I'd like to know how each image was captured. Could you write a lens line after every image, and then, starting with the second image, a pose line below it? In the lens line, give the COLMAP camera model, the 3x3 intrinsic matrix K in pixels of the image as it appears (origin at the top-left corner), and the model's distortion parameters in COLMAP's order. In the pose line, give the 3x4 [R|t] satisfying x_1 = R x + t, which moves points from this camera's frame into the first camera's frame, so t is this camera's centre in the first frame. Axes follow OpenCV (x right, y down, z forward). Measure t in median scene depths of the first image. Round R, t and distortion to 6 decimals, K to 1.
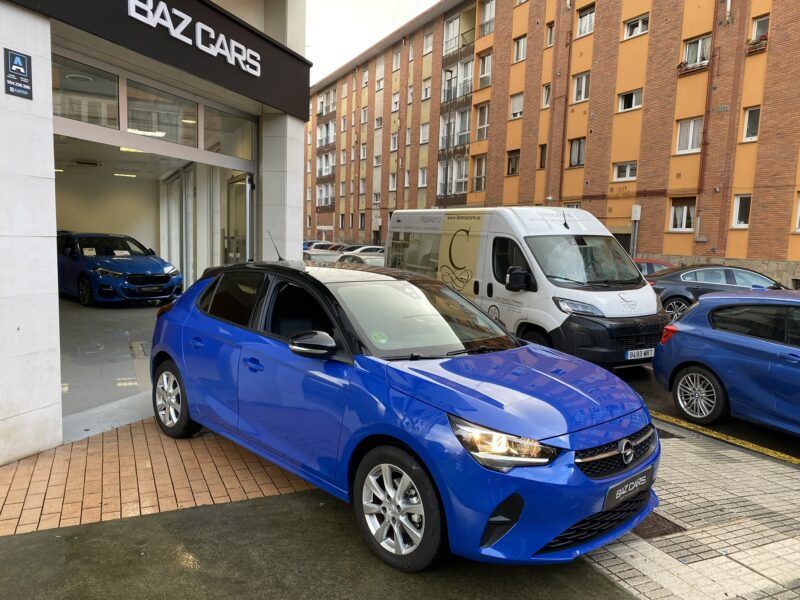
lens RADIAL K [[607.9, 0, 407.1], [0, 607.9, 301.8], [0, 0, 1]] dist [0.033589, -0.014847]
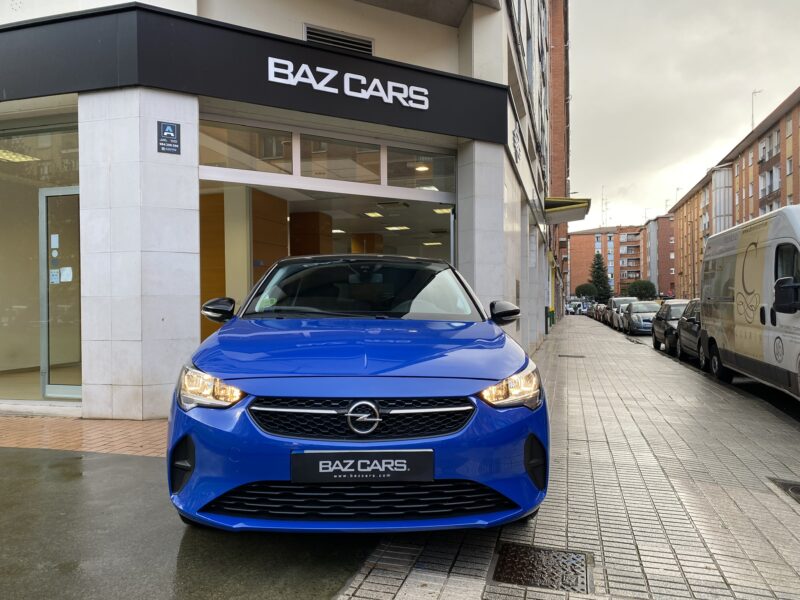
lens RADIAL K [[607.9, 0, 404.3], [0, 607.9, 301.5], [0, 0, 1]] dist [0.033589, -0.014847]
pose [[0.752090, -0.048030, -0.657308, 0.461608], [-0.033367, 0.993287, -0.110758, 0.095264], [0.658216, 0.105232, 0.745438, 0.239129]]
